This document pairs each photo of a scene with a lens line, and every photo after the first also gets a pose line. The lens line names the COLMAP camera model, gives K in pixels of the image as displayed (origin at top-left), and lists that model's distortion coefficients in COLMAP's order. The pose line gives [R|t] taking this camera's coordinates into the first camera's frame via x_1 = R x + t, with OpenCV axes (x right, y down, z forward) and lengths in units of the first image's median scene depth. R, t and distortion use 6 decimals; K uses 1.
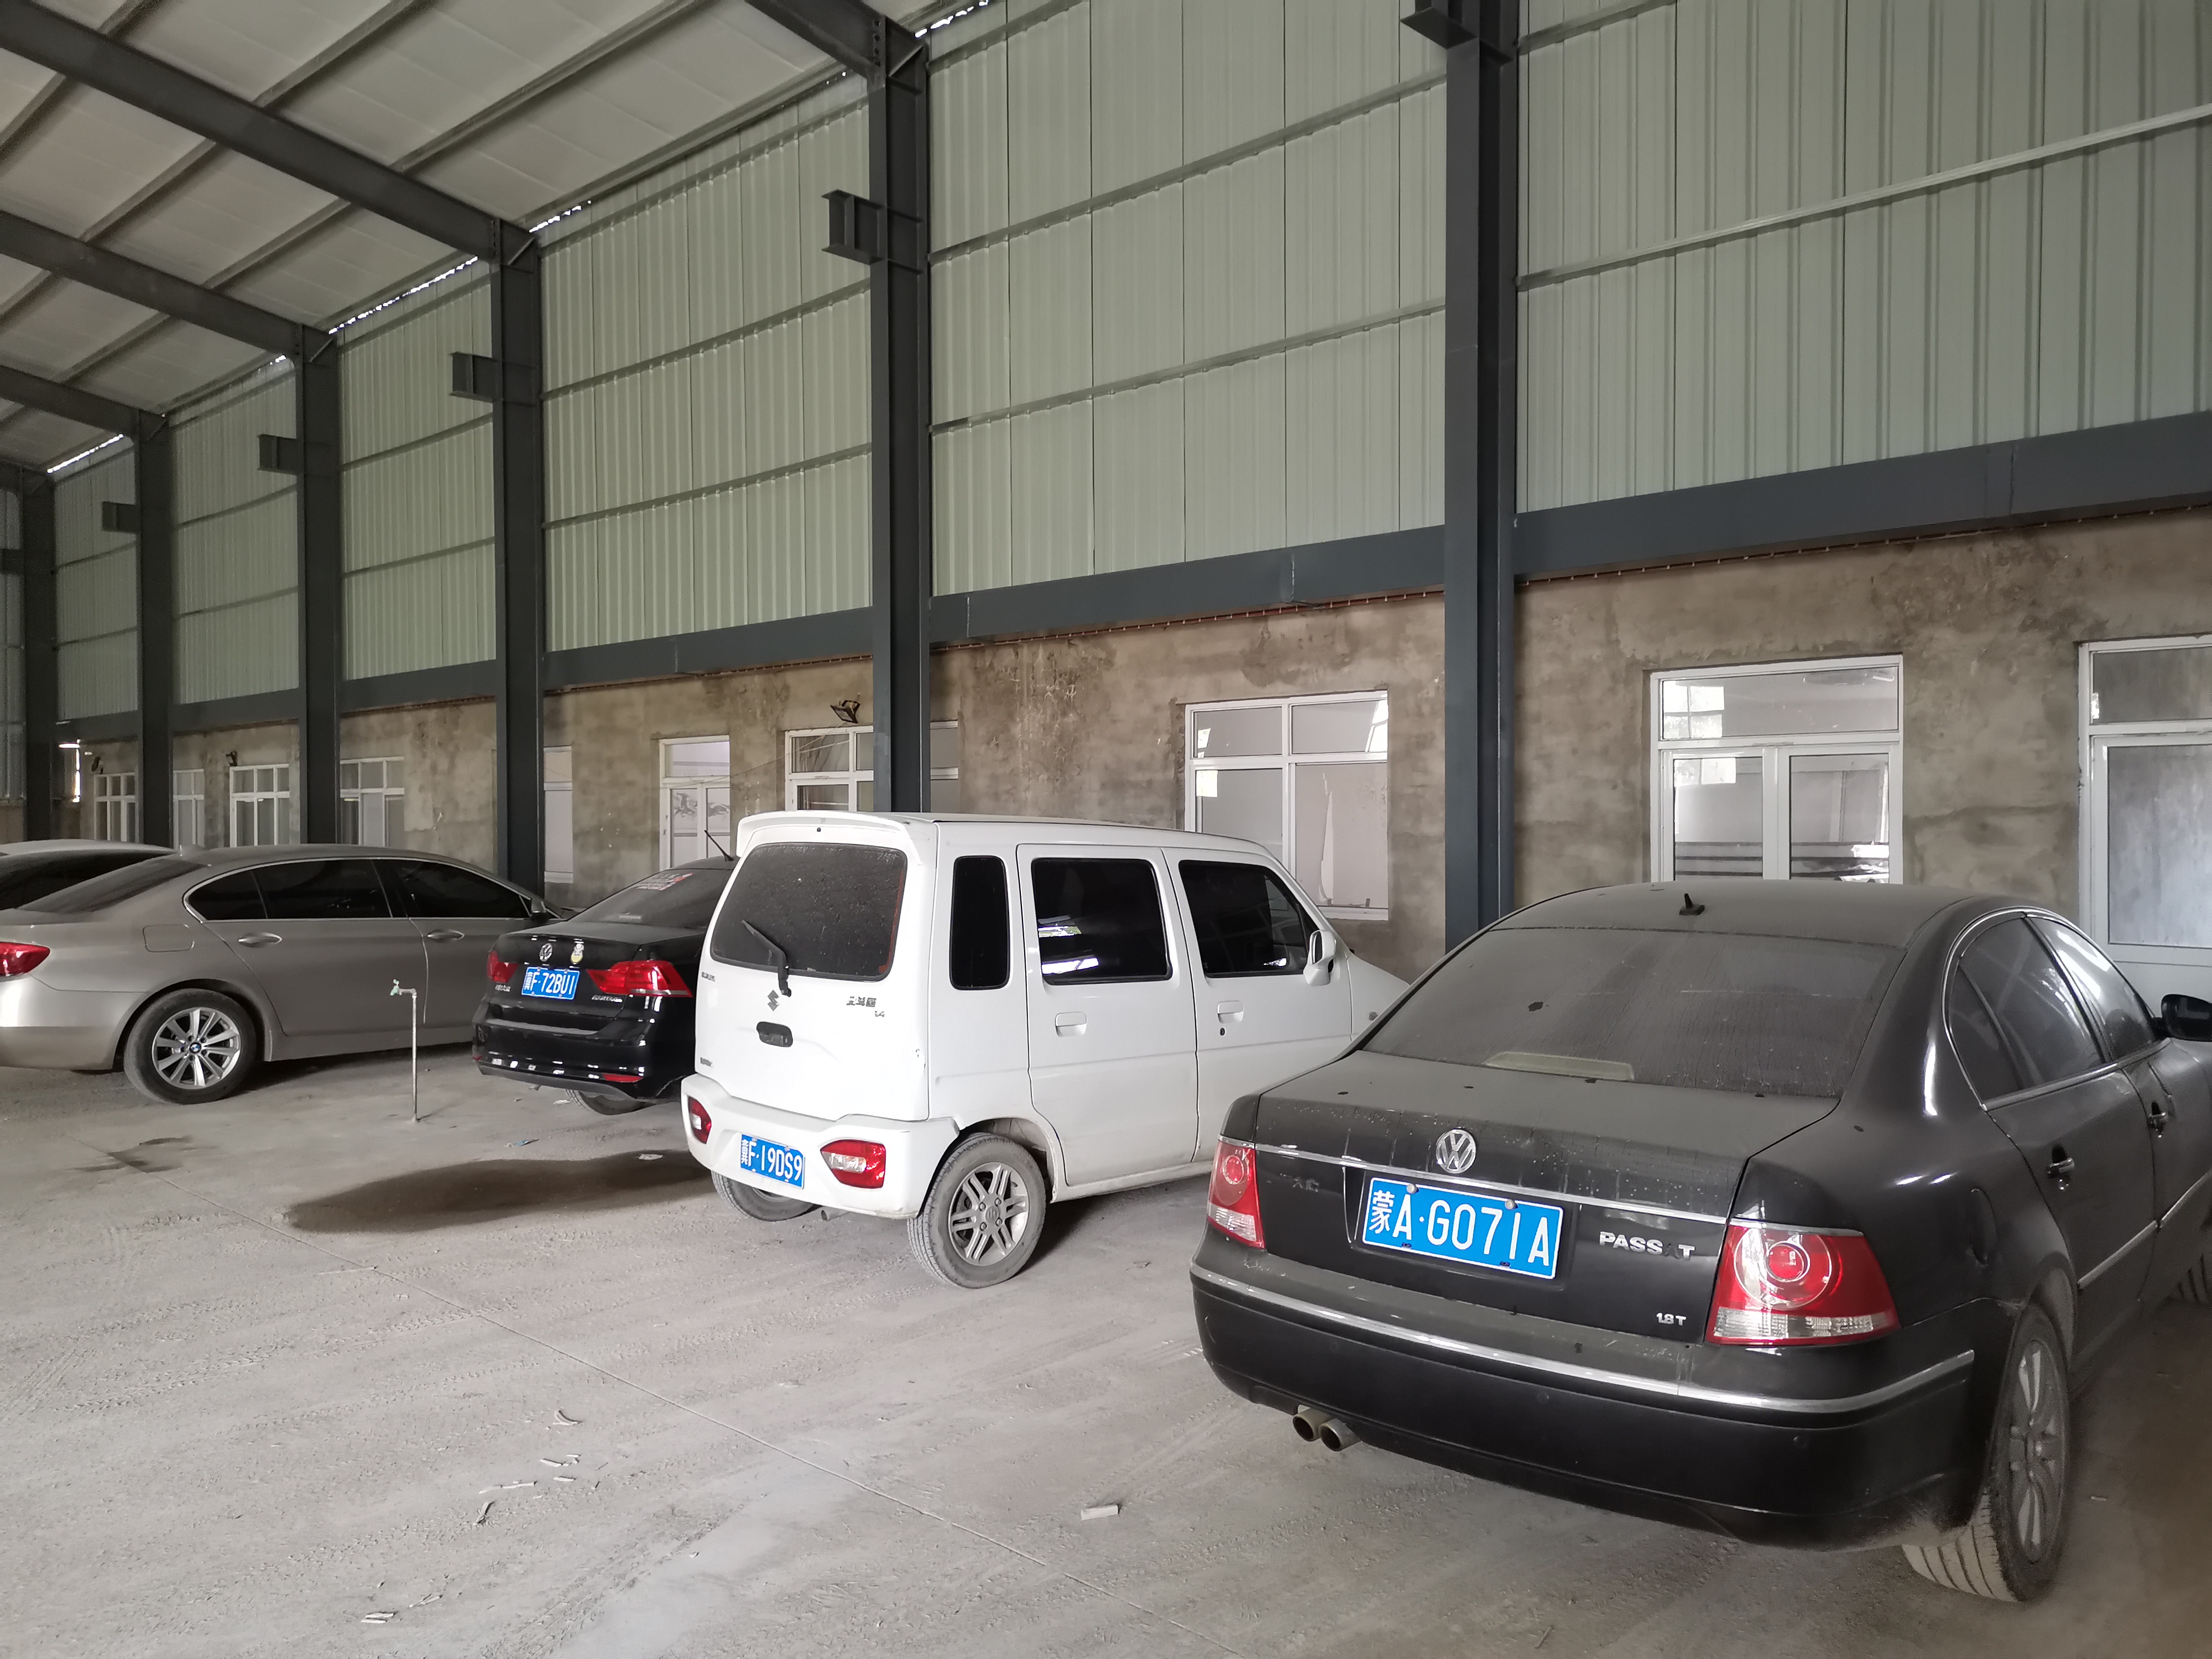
lens RADIAL K [[1668.2, 0, 1109.2], [0, 1668.2, 821.9], [0, 0, 1]] dist [0.043124, -0.018026]
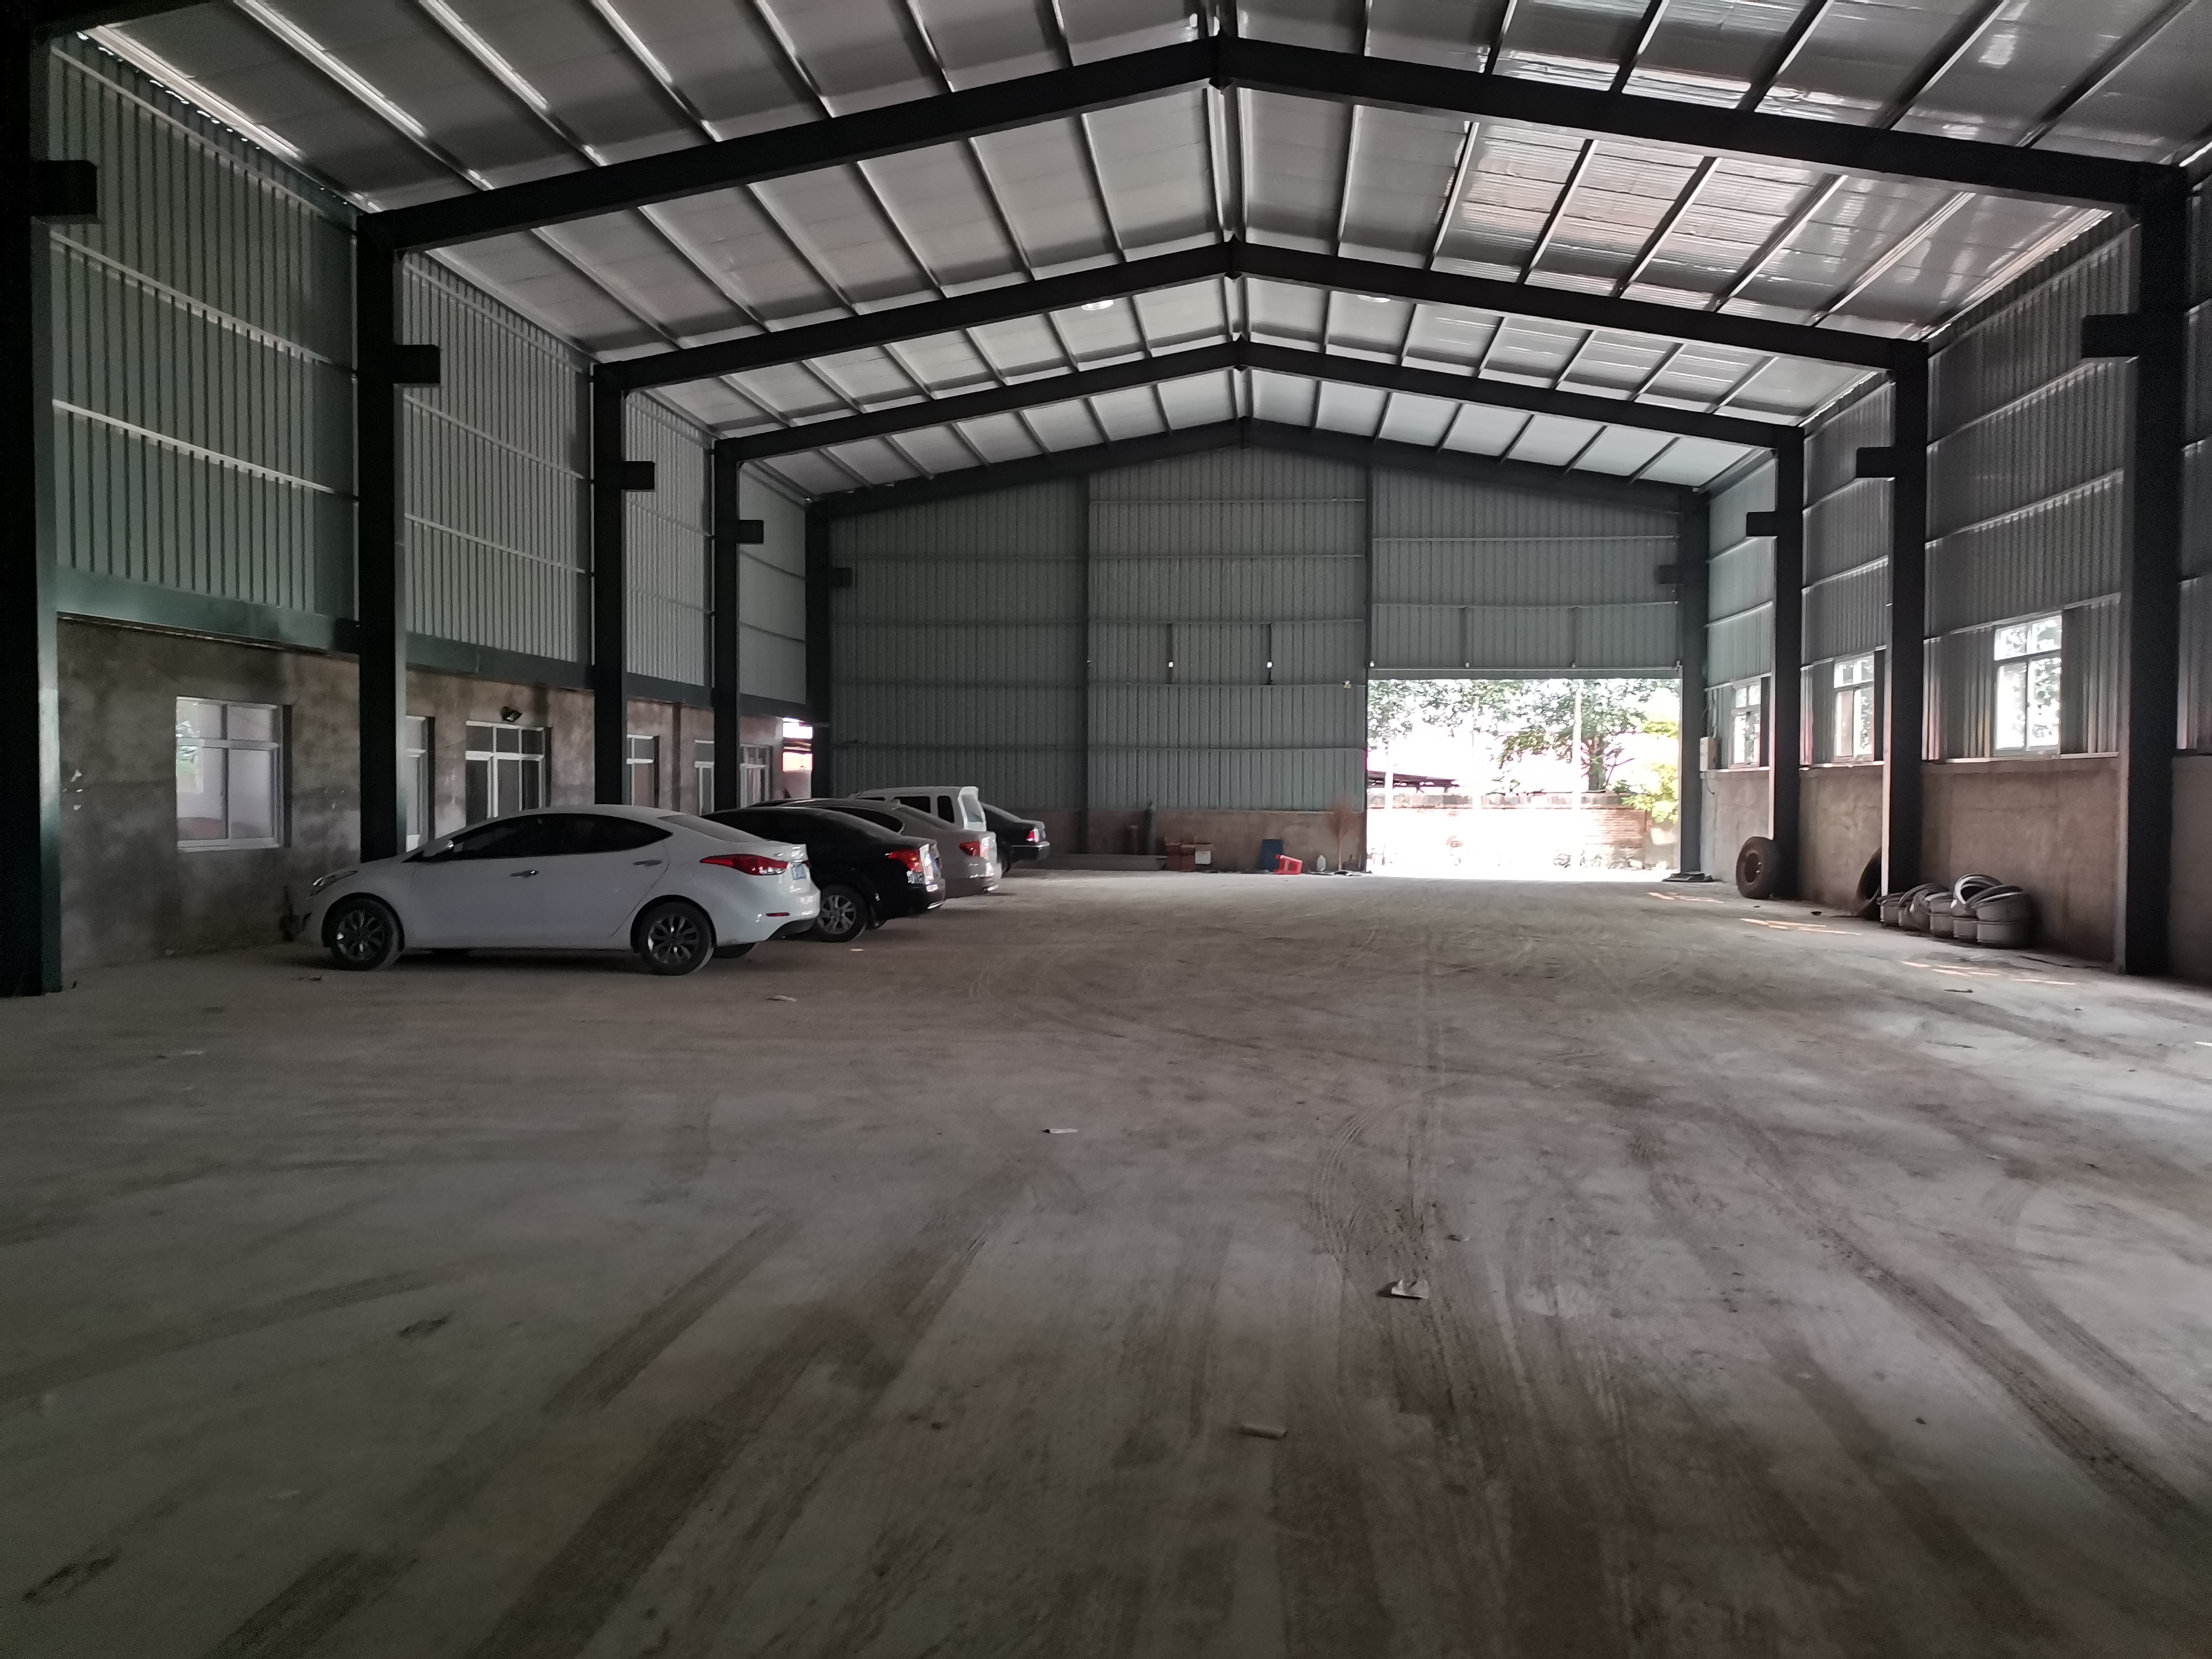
lens RADIAL K [[1668.2, 0, 1113.9], [0, 1668.2, 830.1], [0, 0, 1]] dist [0.043124, -0.018026]
pose [[-0.620157, -0.024272, 0.784102, -1.621918], [-0.007047, 0.999653, 0.025371, -0.001415], [-0.784446, 0.010209, -0.620113, 1.440867]]
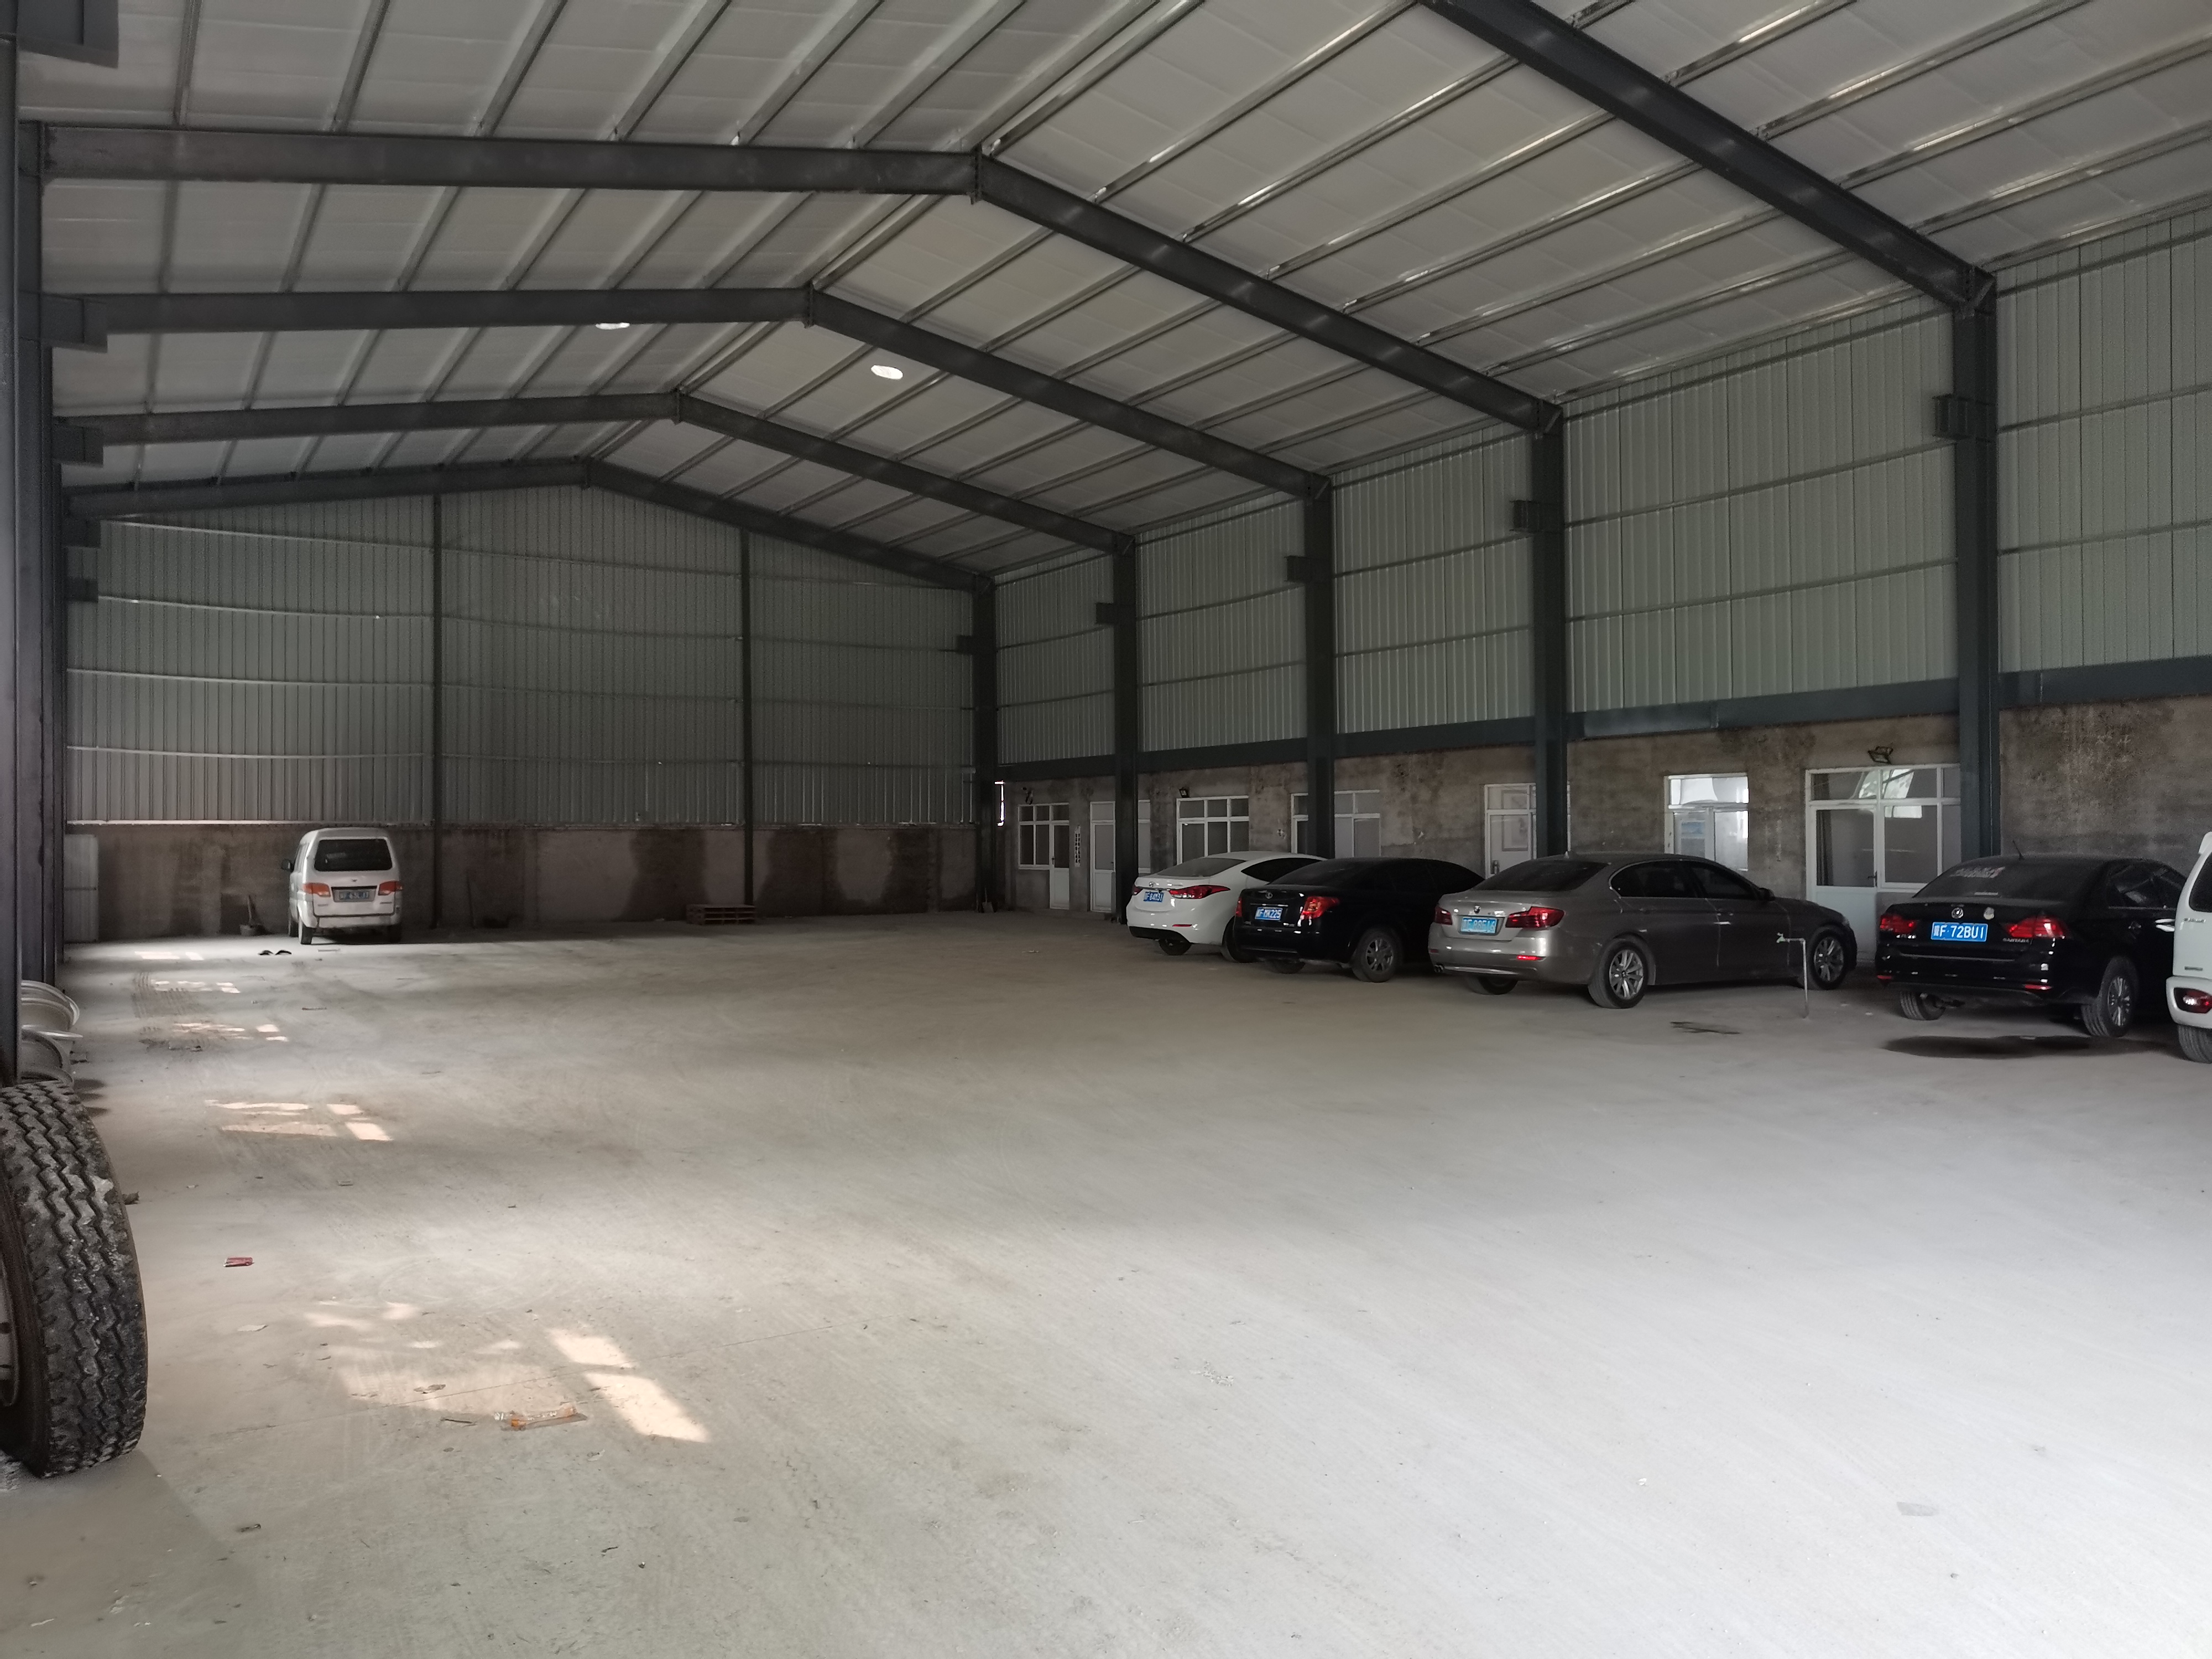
lens RADIAL K [[1668.2, 0, 1122.7], [0, 1668.2, 818.7], [0, 0, 1]] dist [0.043124, -0.018026]
pose [[0.969596, -0.007002, -0.244610, -0.397846], [0.003737, 0.999898, -0.013811, 0.002170], [0.244681, 0.012477, 0.969523, -0.451519]]
